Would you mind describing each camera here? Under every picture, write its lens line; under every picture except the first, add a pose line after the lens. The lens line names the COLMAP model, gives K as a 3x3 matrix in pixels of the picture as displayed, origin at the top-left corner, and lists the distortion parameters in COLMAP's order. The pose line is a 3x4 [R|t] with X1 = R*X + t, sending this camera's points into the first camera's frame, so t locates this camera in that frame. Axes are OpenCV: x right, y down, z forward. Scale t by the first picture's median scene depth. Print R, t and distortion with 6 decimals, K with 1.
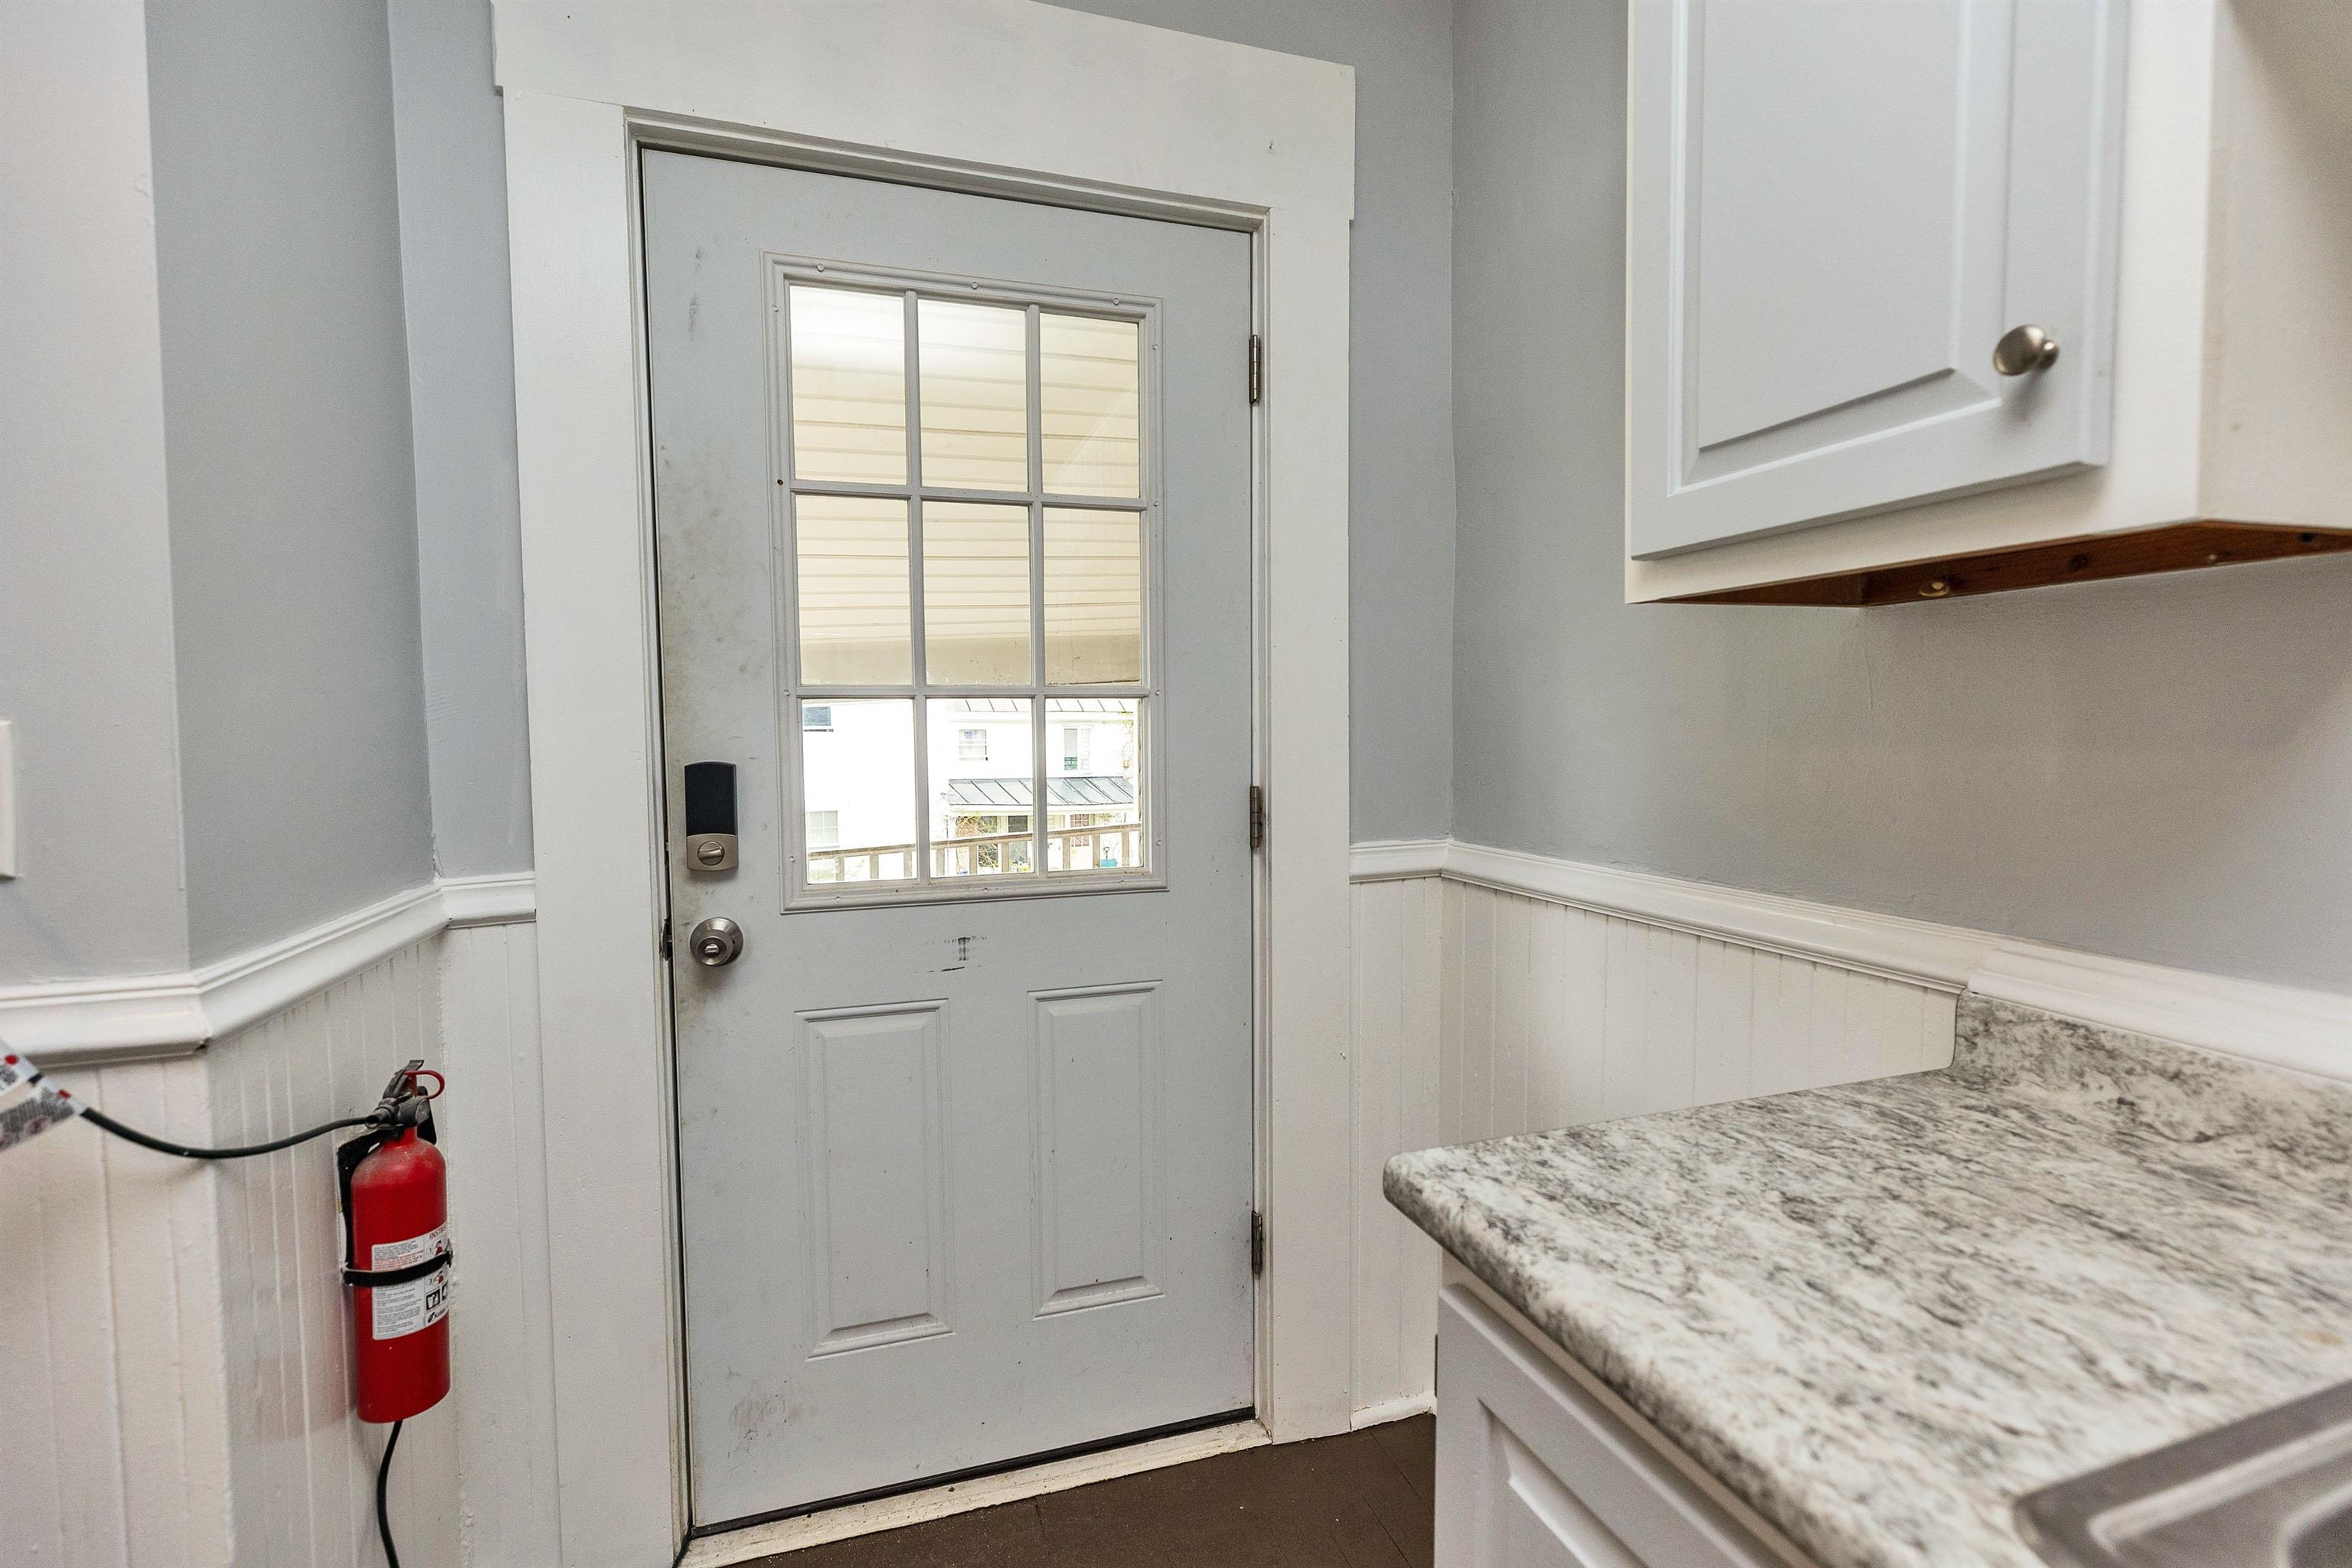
lens RADIAL K [[1064.5, 0, 1171.7], [0, 1064.5, 792.9], [0, 0, 1]] dist [0.000274, 0.000097]
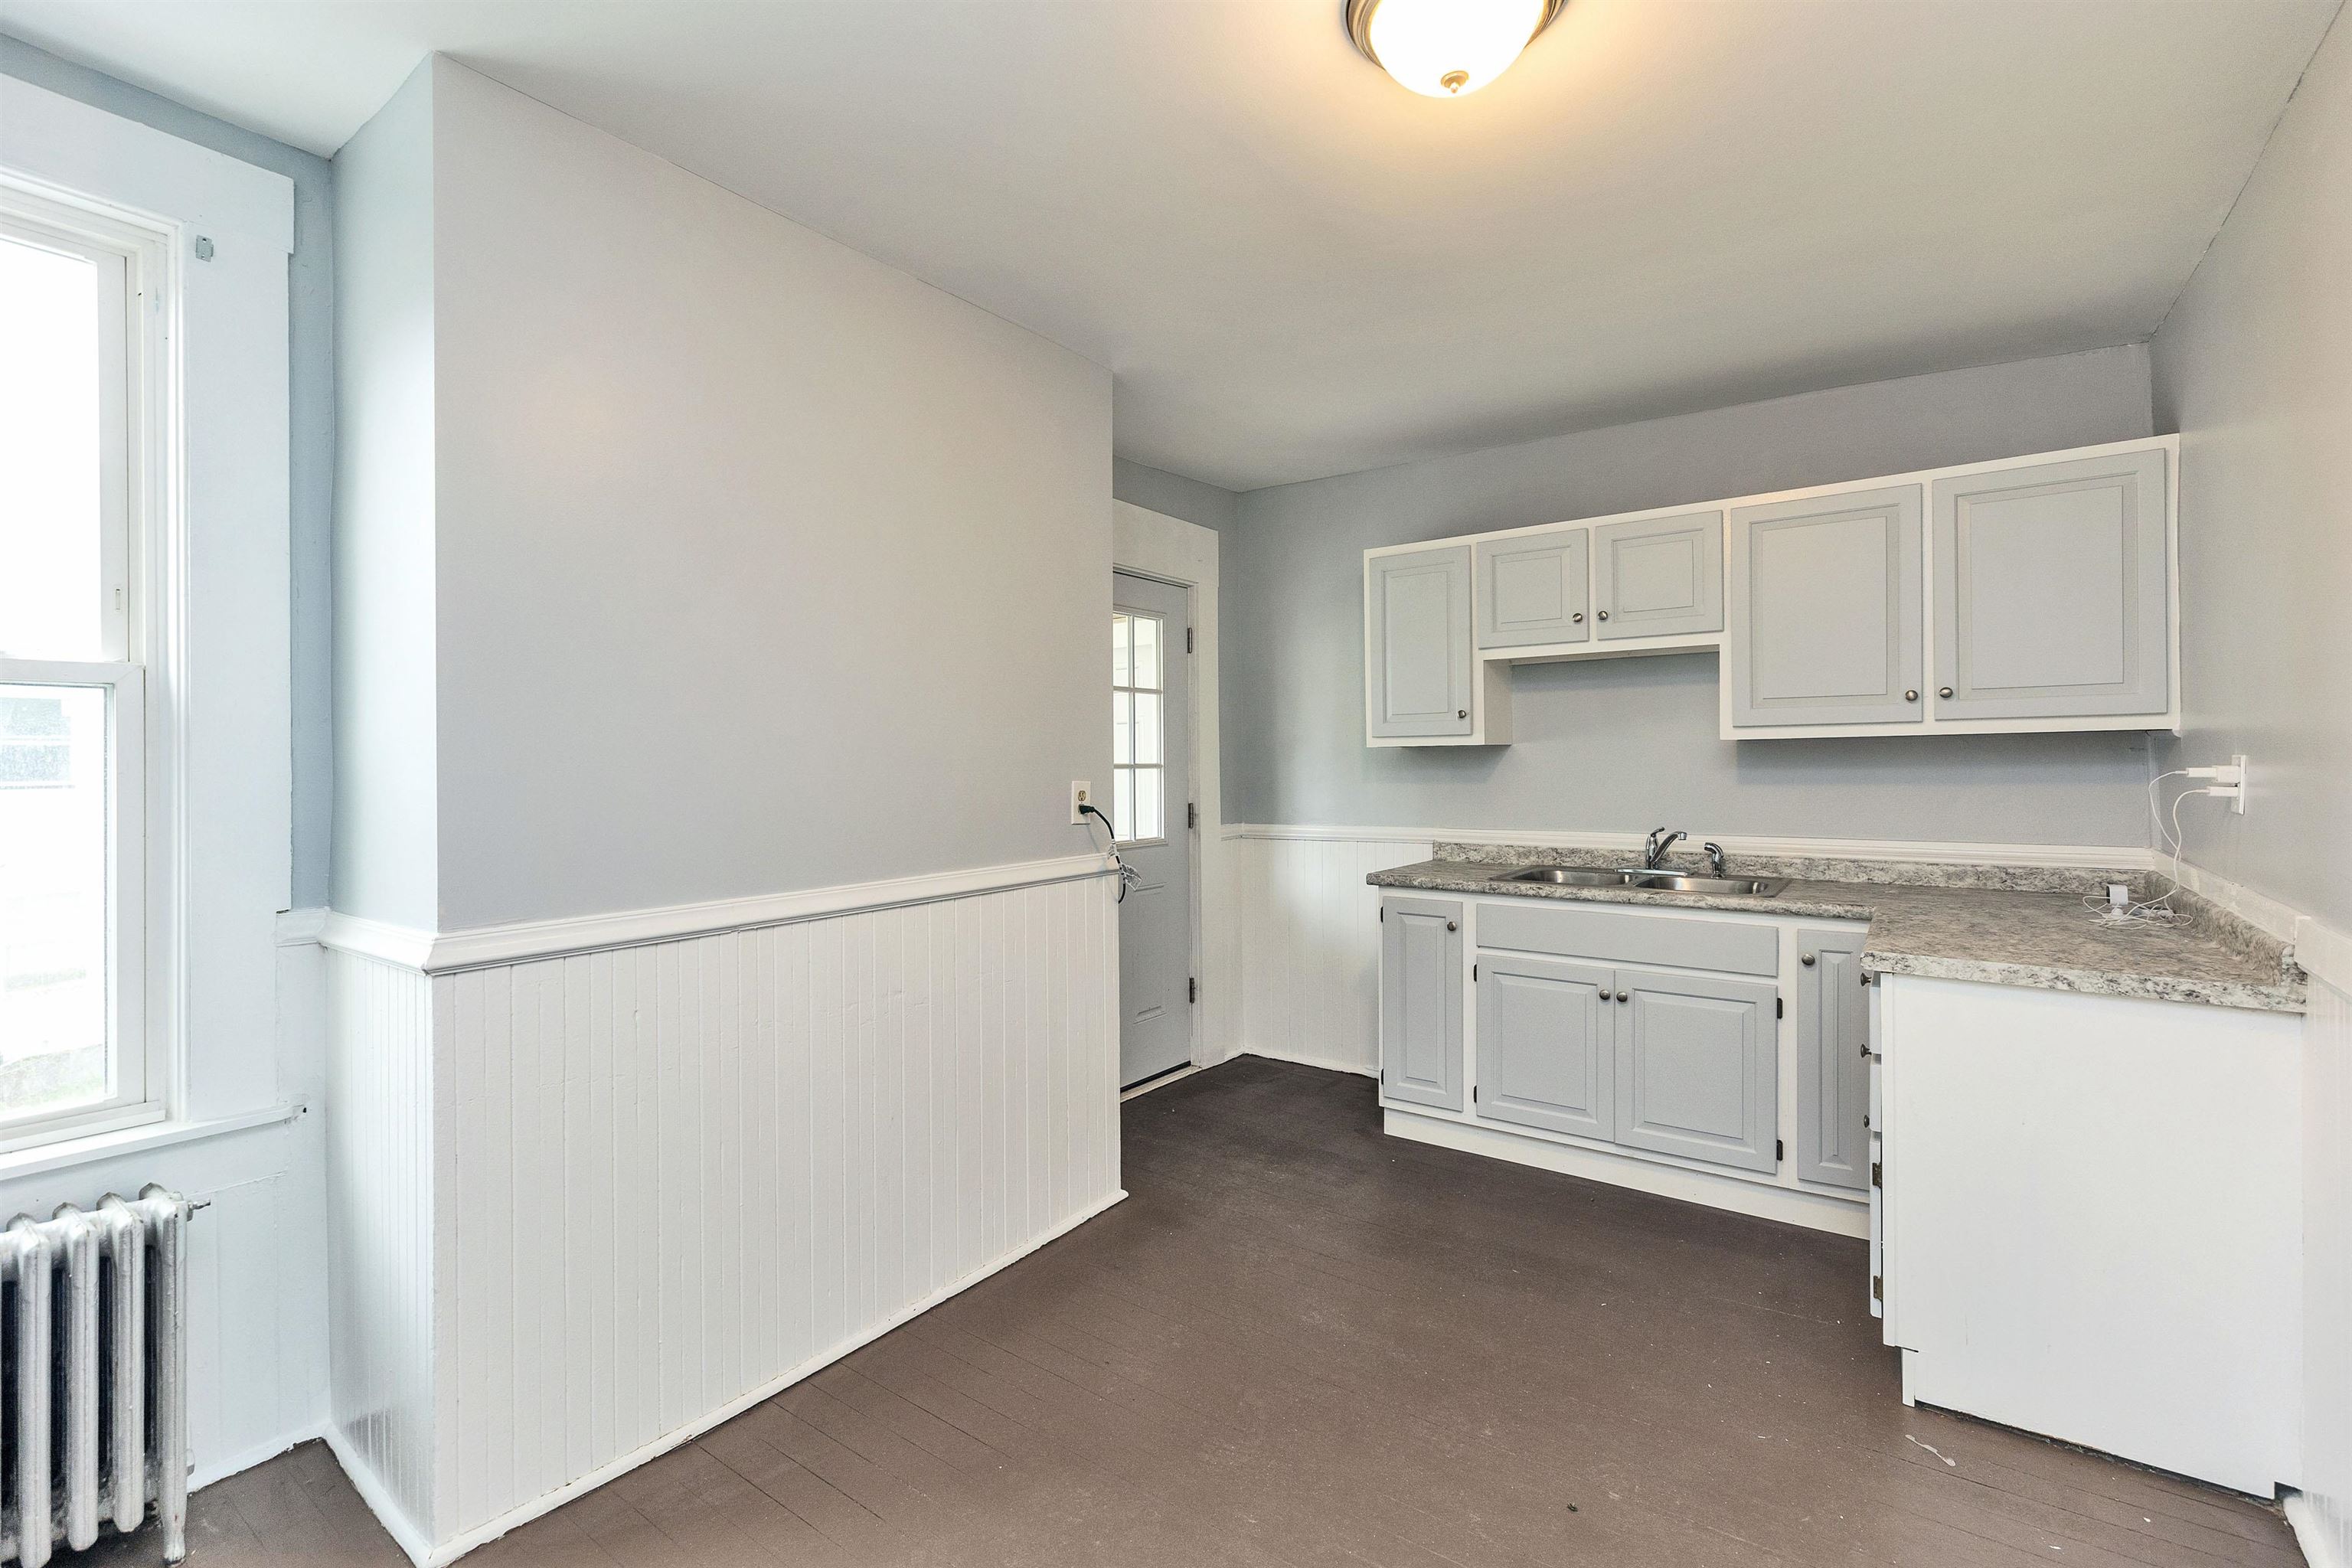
lens RADIAL K [[1057.8, 0, 1176.0], [0, 1057.8, 784.0], [0, 0, 1]] dist [0.005150, -0.000308]
pose [[0.812619, -0.000066, 0.582796, -1.432050], [0.037170, 0.997970, -0.051714, 0.079769], [-0.581609, 0.063686, 0.810971, -1.026177]]
